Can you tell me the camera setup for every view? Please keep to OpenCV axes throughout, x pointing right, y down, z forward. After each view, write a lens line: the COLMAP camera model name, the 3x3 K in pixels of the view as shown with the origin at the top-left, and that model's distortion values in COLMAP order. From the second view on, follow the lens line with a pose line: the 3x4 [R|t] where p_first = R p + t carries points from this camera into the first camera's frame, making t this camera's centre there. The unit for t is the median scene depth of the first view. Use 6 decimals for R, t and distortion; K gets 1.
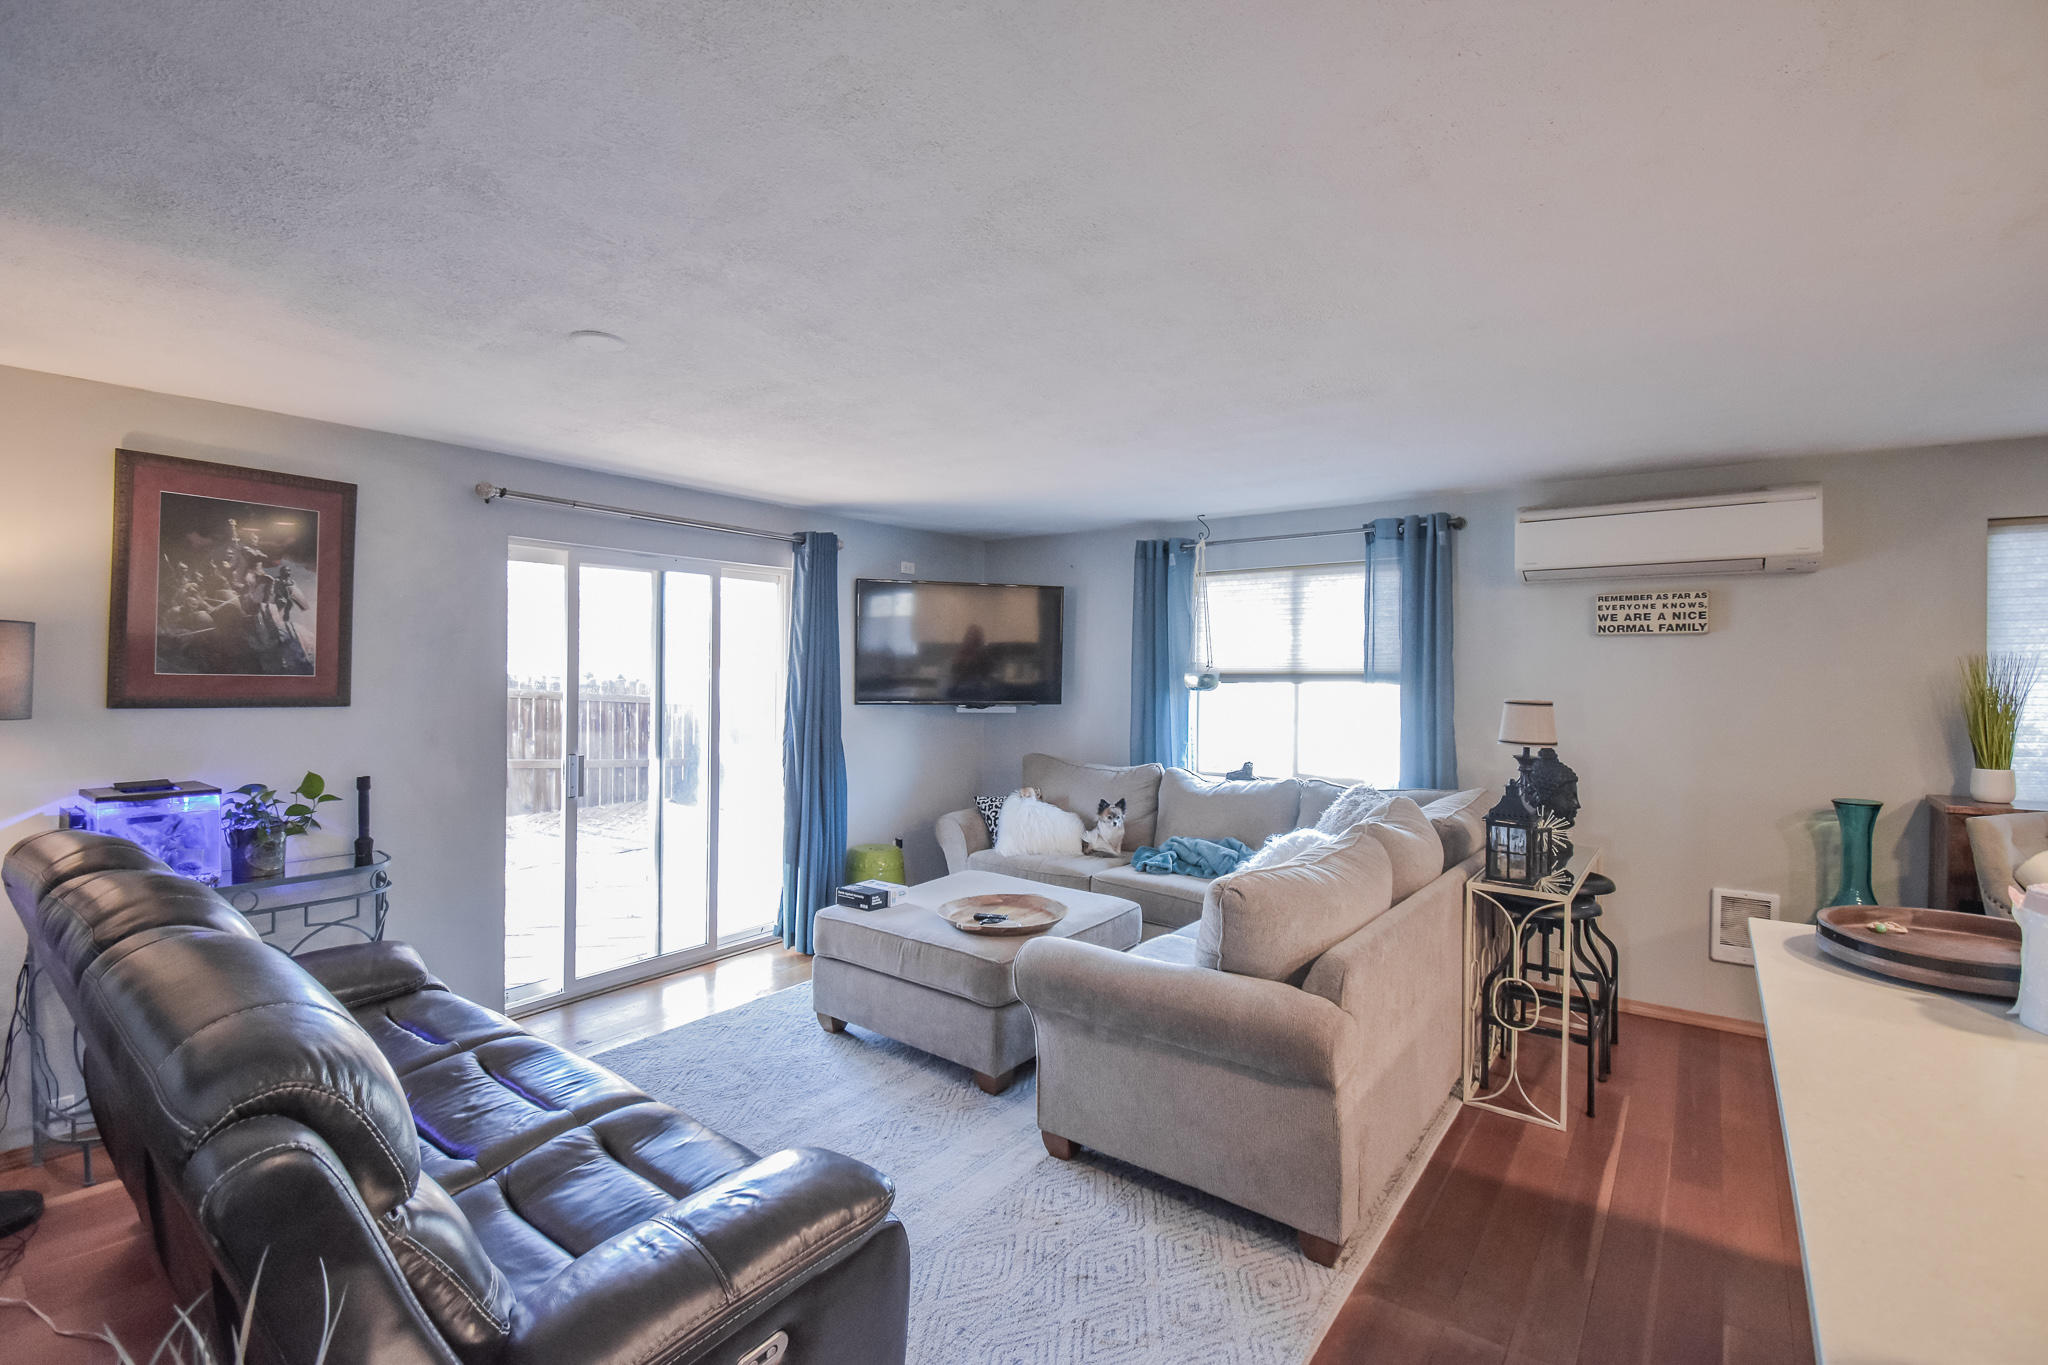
lens RADIAL K [[907.0, 0, 1023.0], [0, 907.0, 673.1], [0, 0, 1]] dist [0.014143, -0.022946]
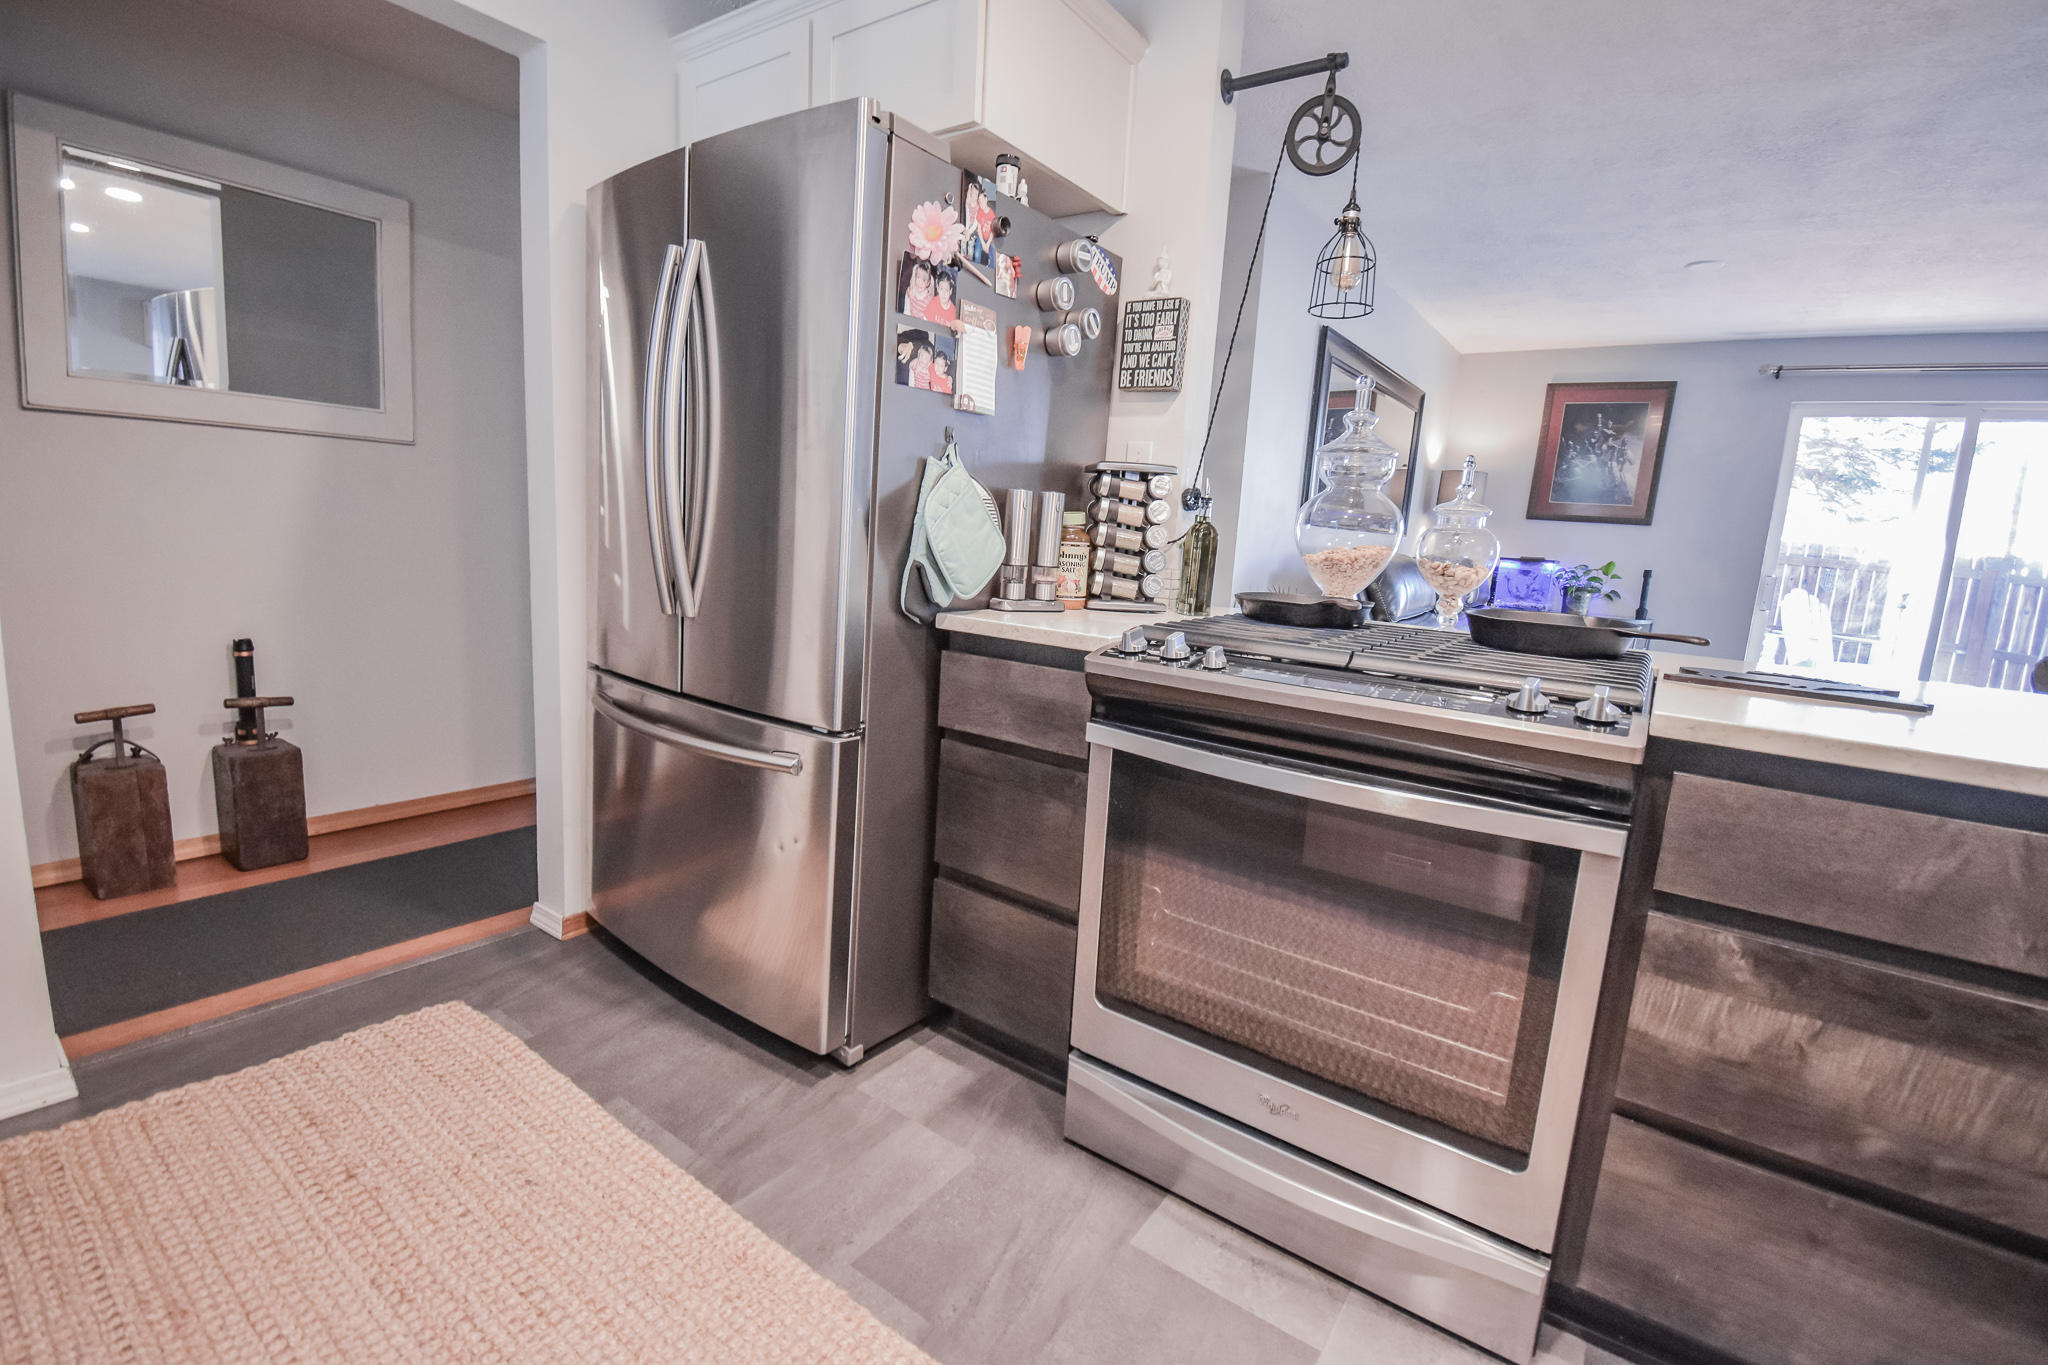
lens RADIAL K [[907.4, 0, 1024.0], [0, 907.4, 672.8], [0, 0, 1]] dist [0.015977, -0.024926]
pose [[0.037029, 0.146130, -0.988572, 0.886772], [-0.064218, 0.987554, 0.143575, 0.142110], [0.997249, 0.058168, 0.045952, -0.165353]]
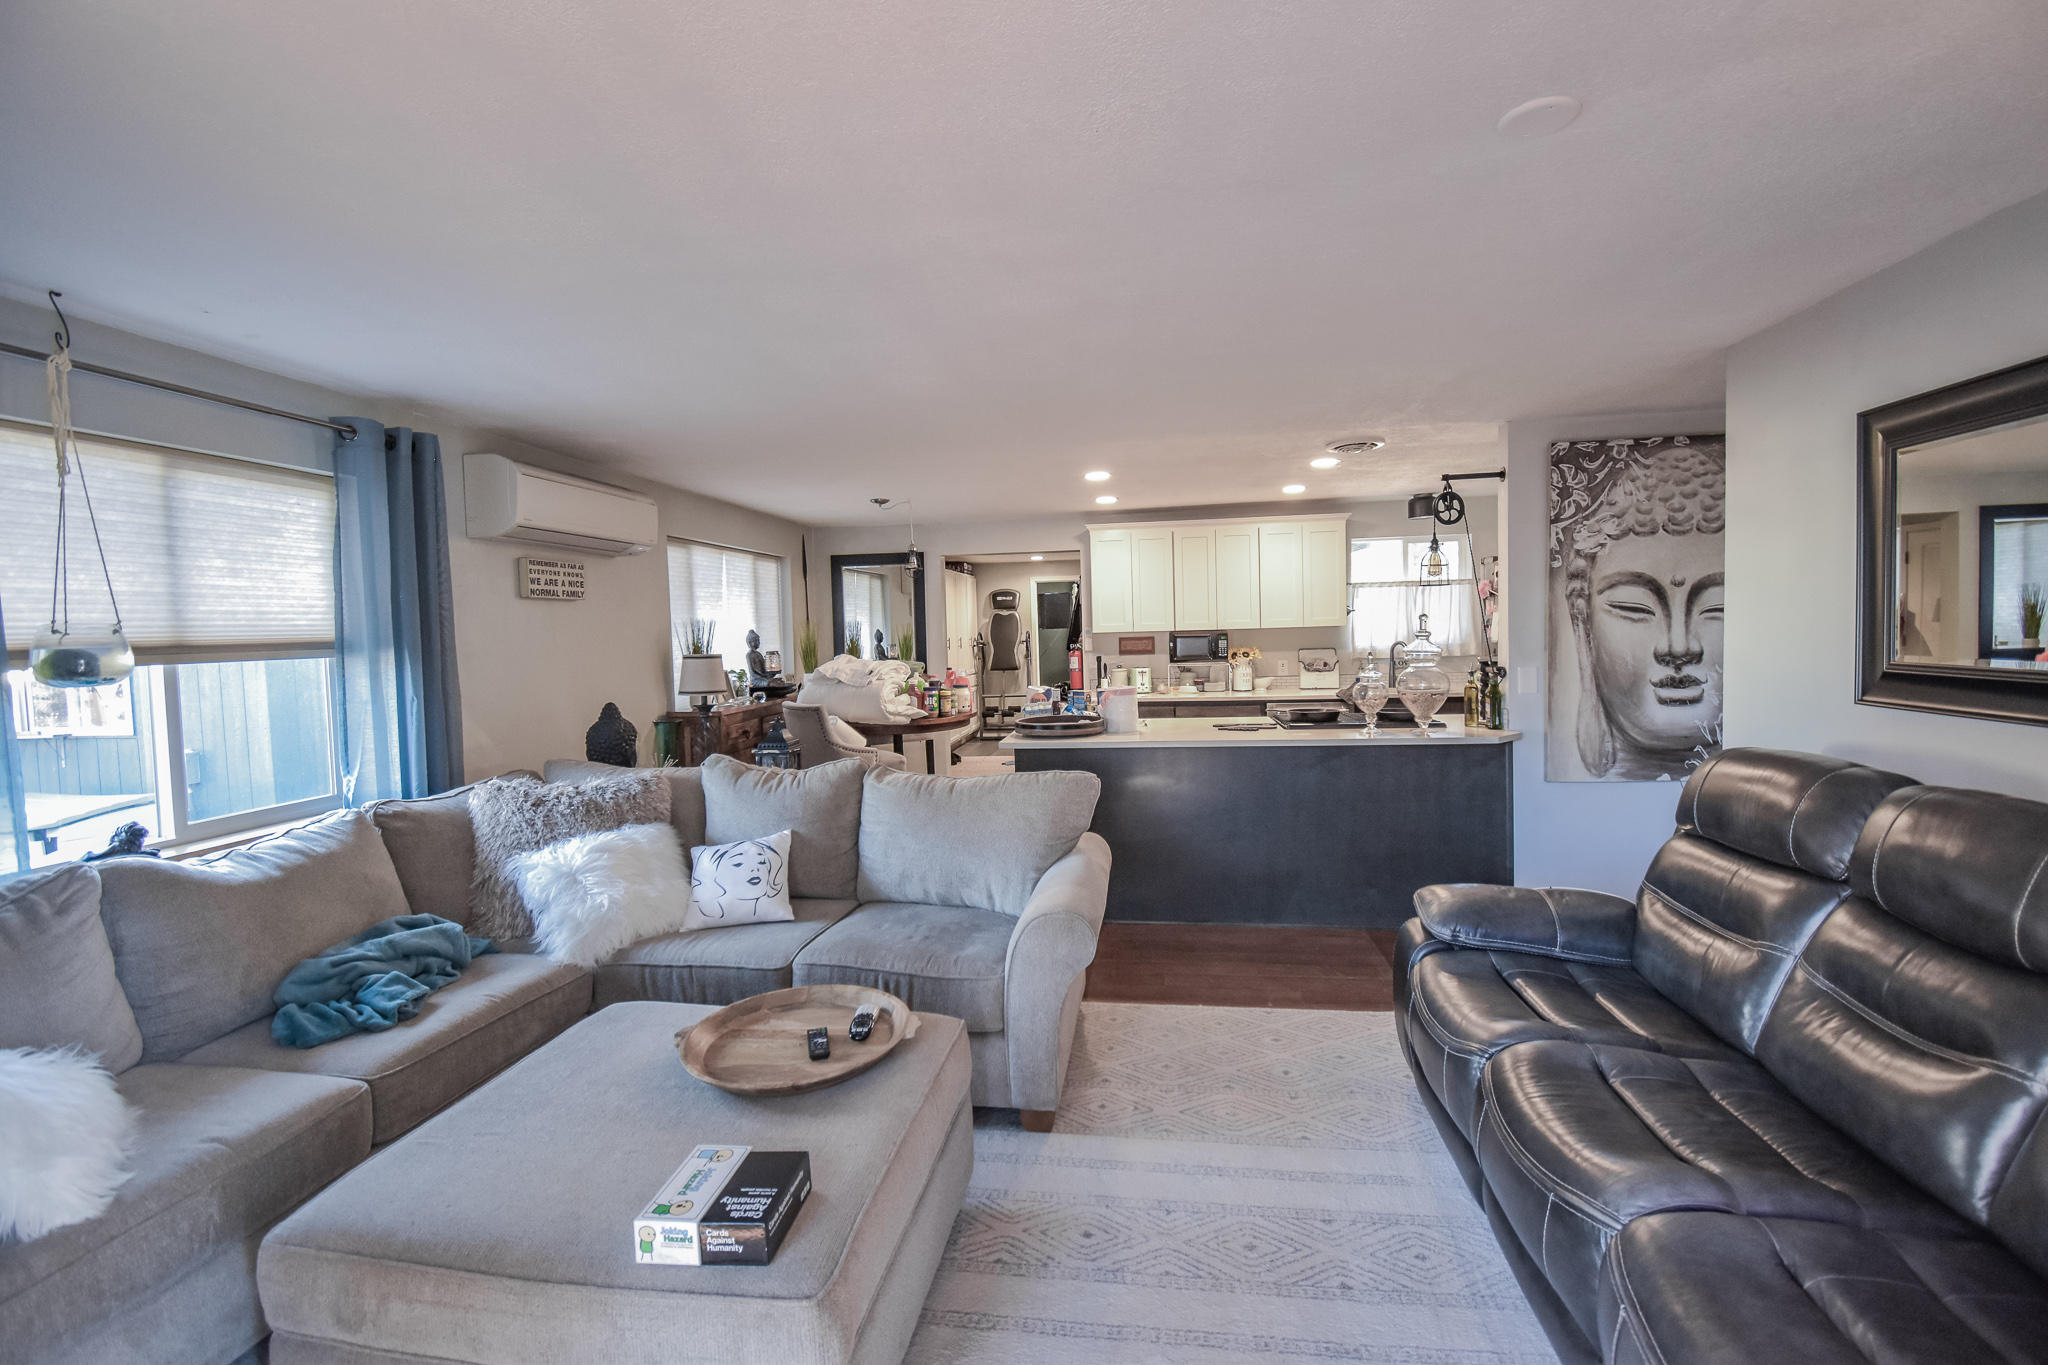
lens RADIAL K [[907.4, 0, 1024.0], [0, 907.4, 672.8], [0, 0, 1]] dist [0.015977, -0.024926]
pose [[-0.481508, -0.036869, 0.875666, -0.714291], [0.022147, 0.998284, 0.054210, -0.000579], [-0.876162, 0.045496, -0.479865, 1.337909]]
